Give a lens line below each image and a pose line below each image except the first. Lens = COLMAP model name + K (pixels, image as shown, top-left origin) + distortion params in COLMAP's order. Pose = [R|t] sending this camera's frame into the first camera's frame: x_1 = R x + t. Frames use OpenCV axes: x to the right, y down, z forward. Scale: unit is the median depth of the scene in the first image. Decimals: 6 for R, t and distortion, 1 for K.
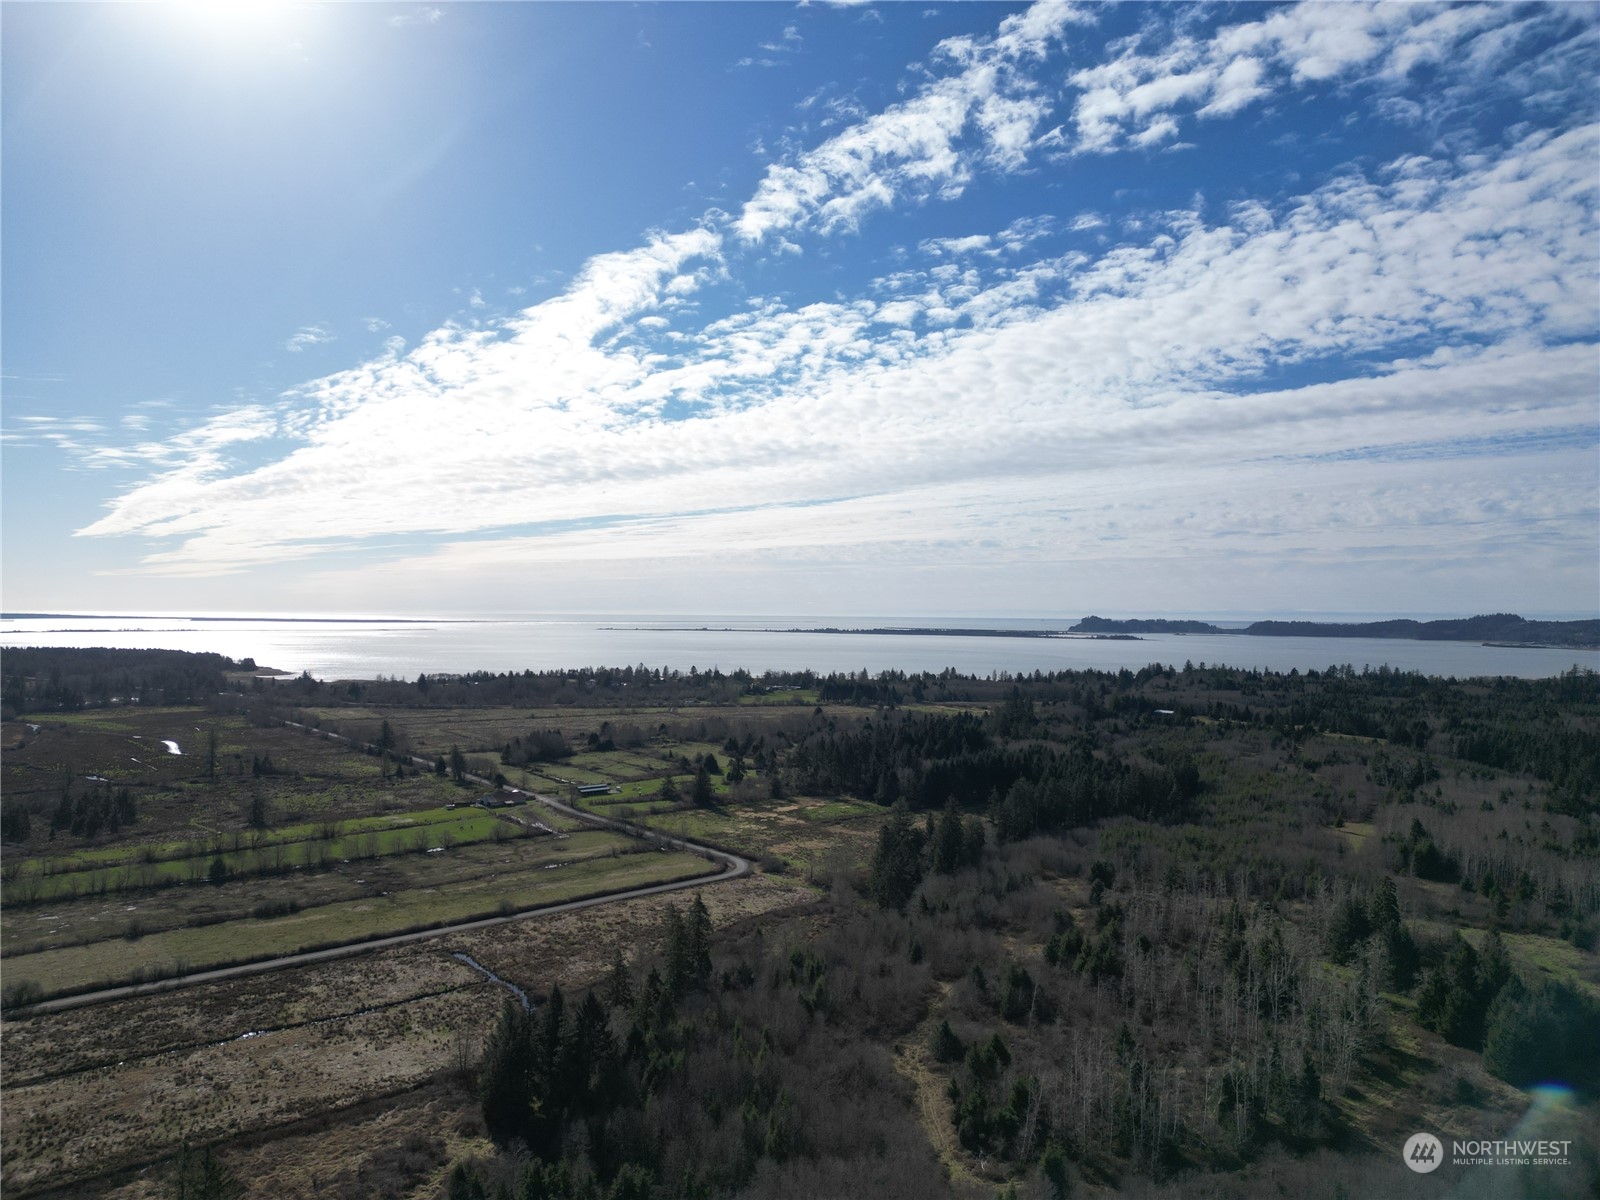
lens RADIAL K [[1106.3, 0, 795.2], [0, 1106.3, 596.0], [0, 0, 1]] dist [0.093460, -0.094465]
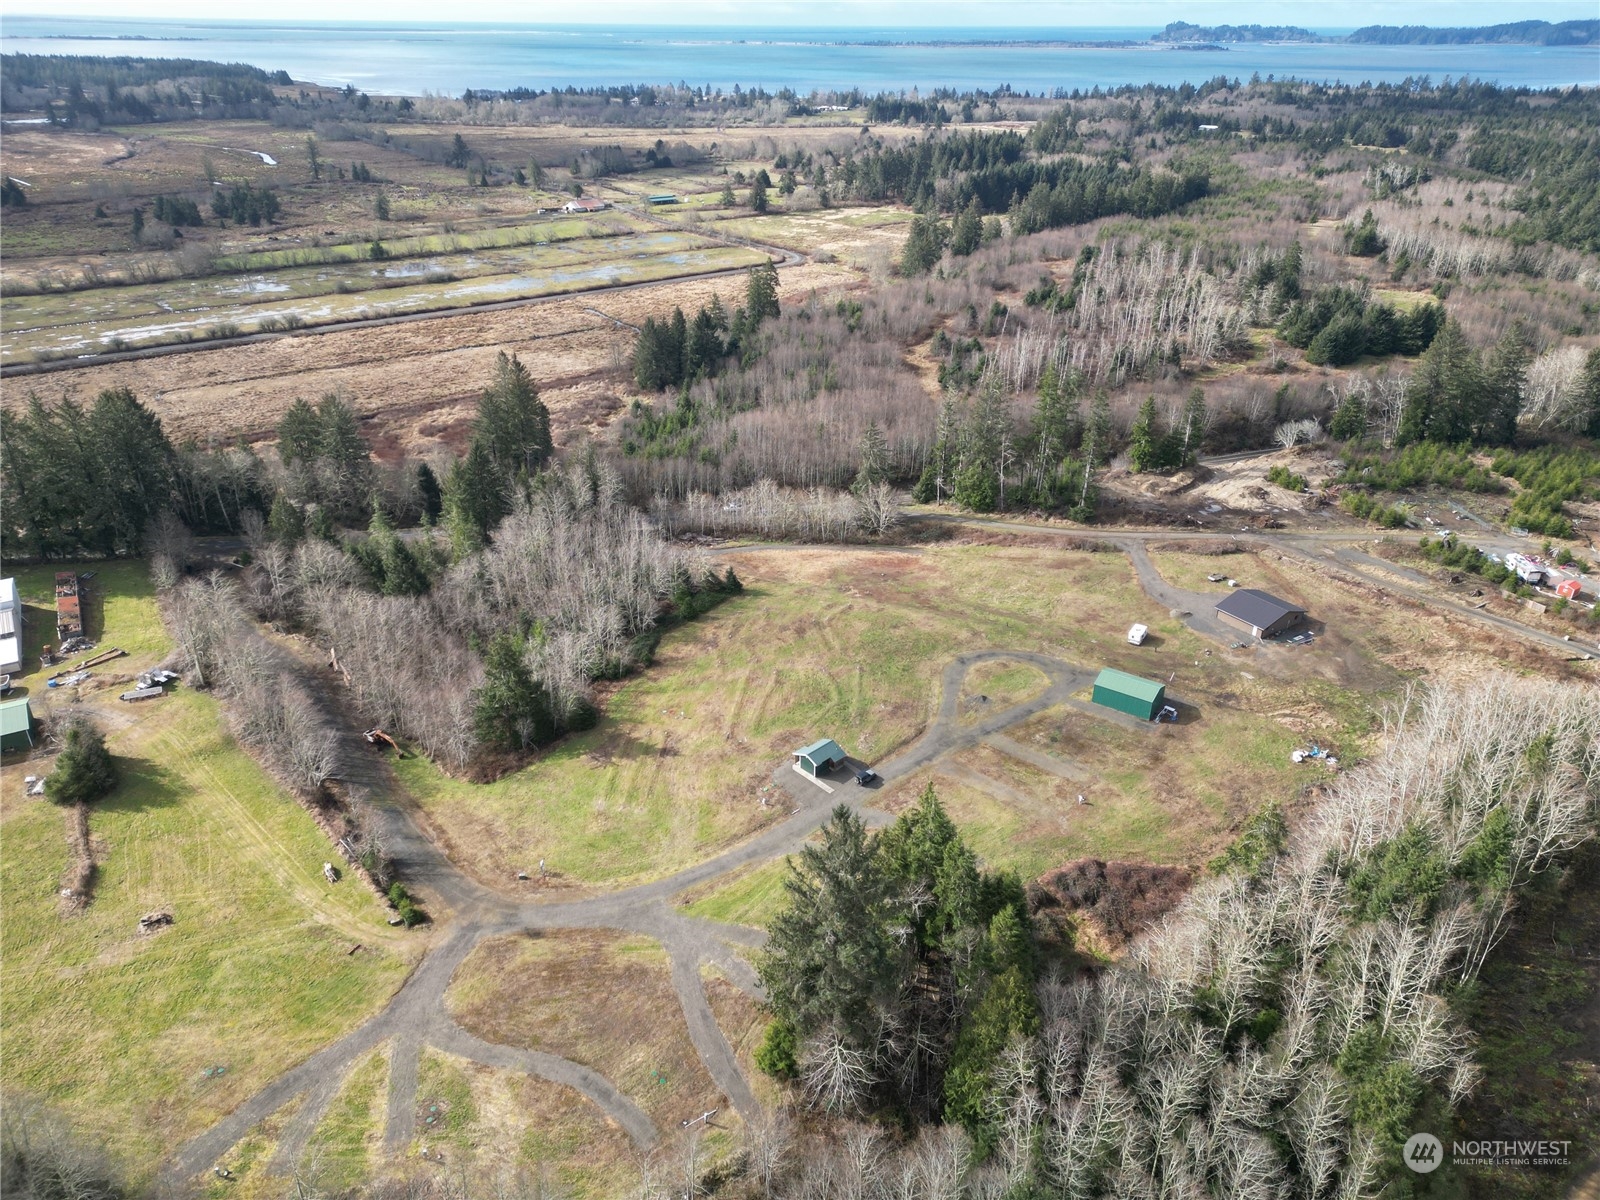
lens RADIAL K [[1106.3, 0, 795.2], [0, 1106.3, 596.0], [0, 0, 1]] dist [0.093460, -0.094465]
pose [[0.999267, 0.014794, -0.035321, -0.001201], [0.003466, 0.883630, 0.468174, -0.000690], [0.038137, -0.467953, 0.882930, -0.170333]]
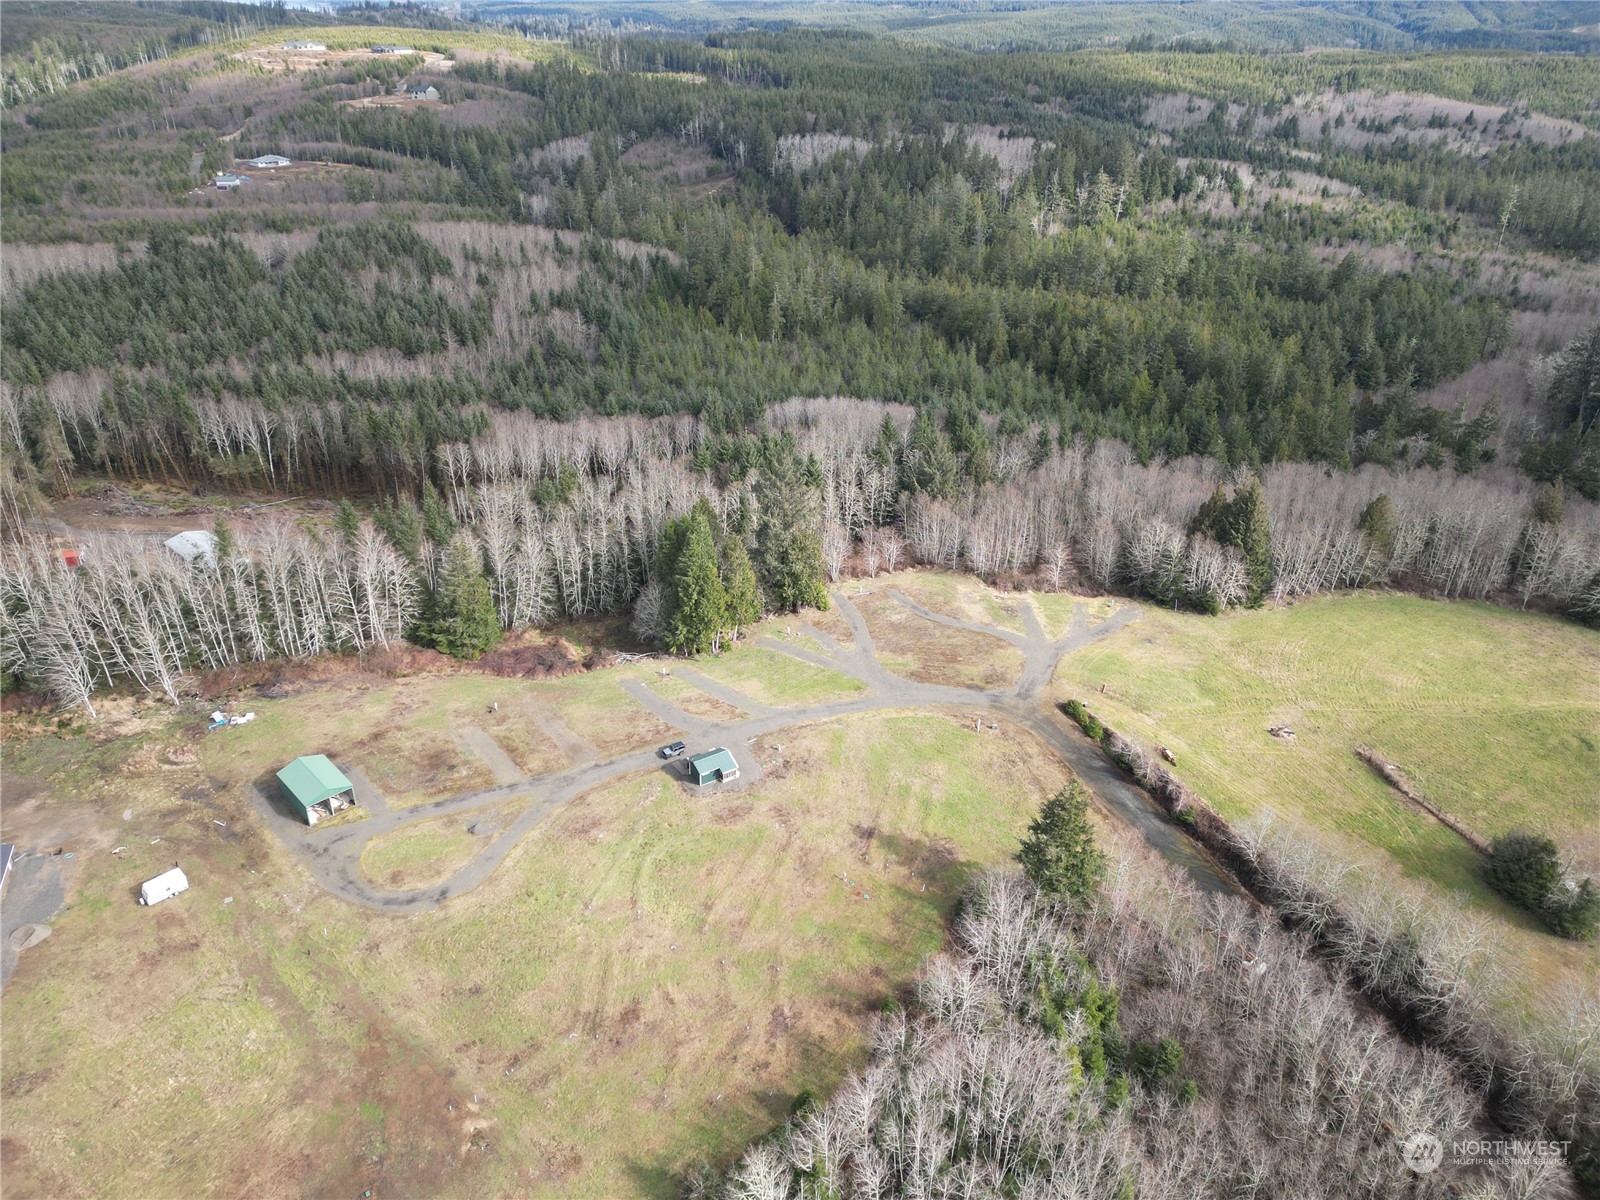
lens RADIAL K [[1106.3, 0, 795.2], [0, 1106.3, 596.0], [0, 0, 1]] dist [0.093460, -0.094465]
pose [[-0.970631, -0.132443, 0.200836, -0.062700], [-0.024575, 0.885034, 0.464877, 0.004156], [-0.239317, 0.446288, -0.862296, 0.205867]]
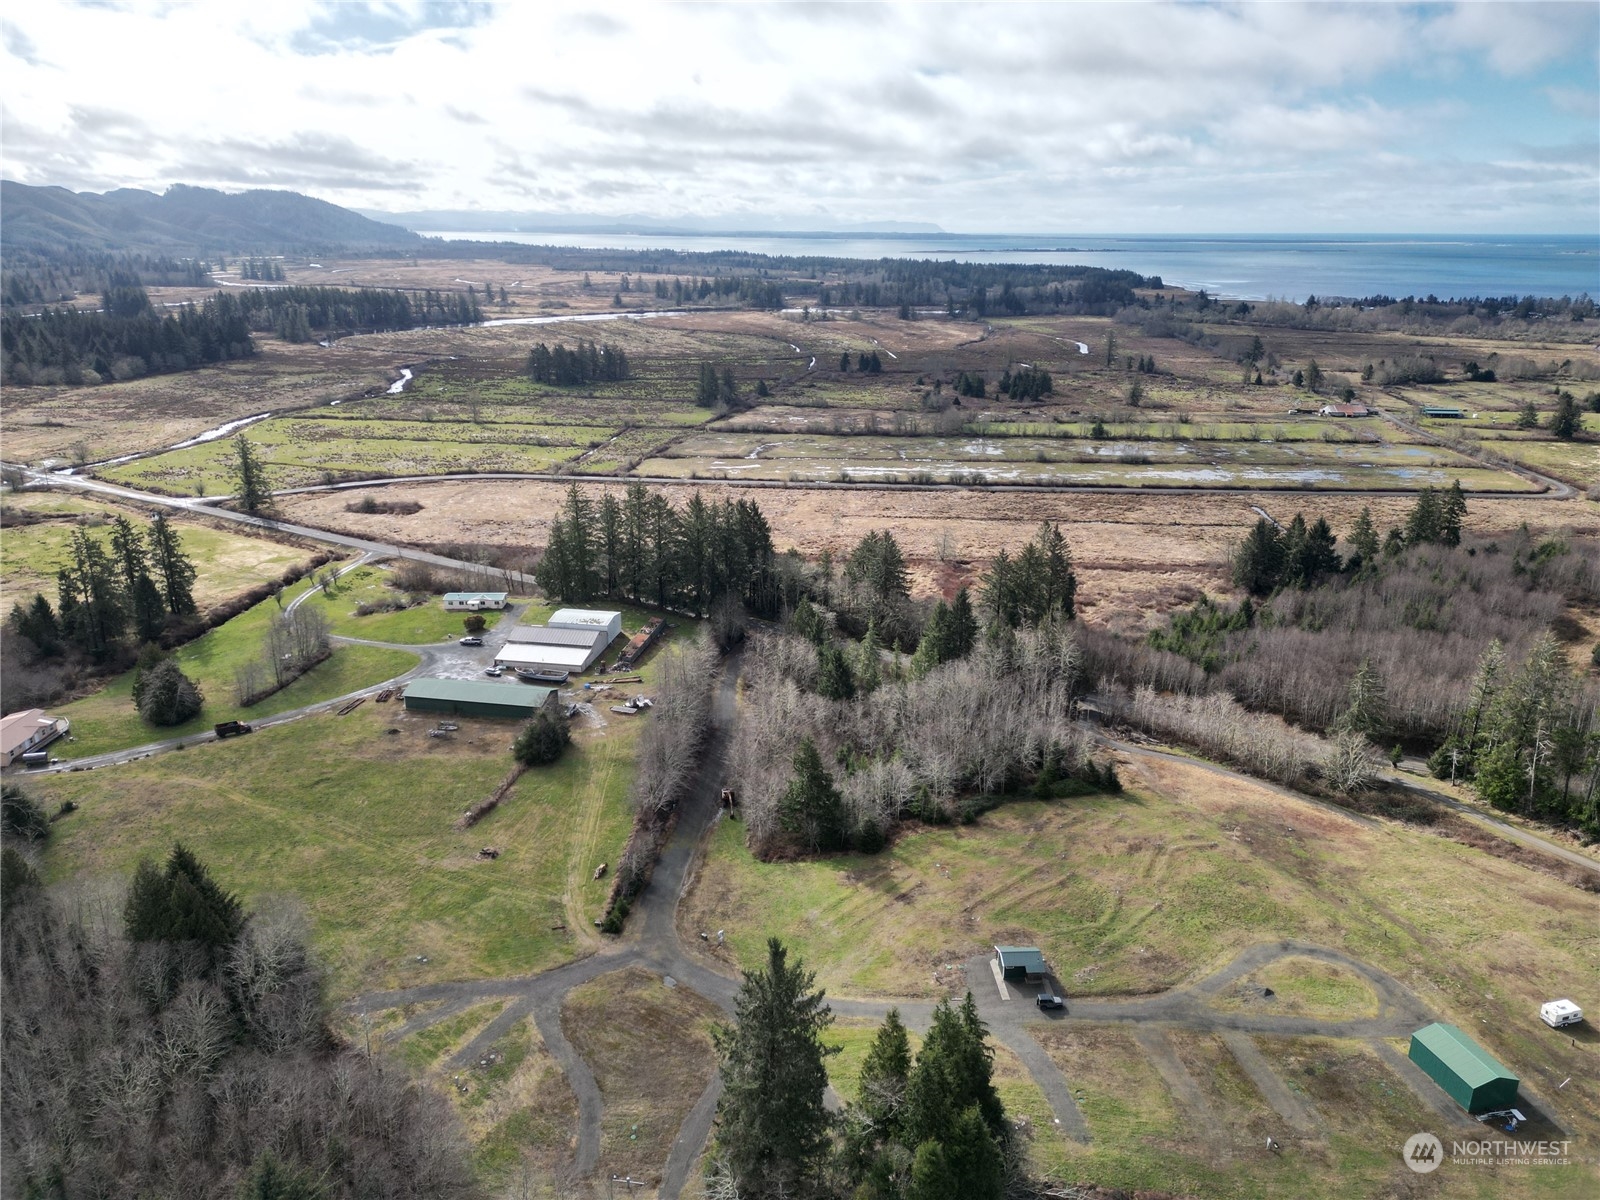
lens RADIAL K [[1106.3, 0, 795.2], [0, 1106.3, 596.0], [0, 0, 1]] dist [0.093460, -0.094465]
pose [[0.724561, 0.214132, -0.655103, 0.096095], [0.007717, 0.947931, 0.318383, 0.000391], [0.689168, -0.235743, 0.685181, -0.142908]]
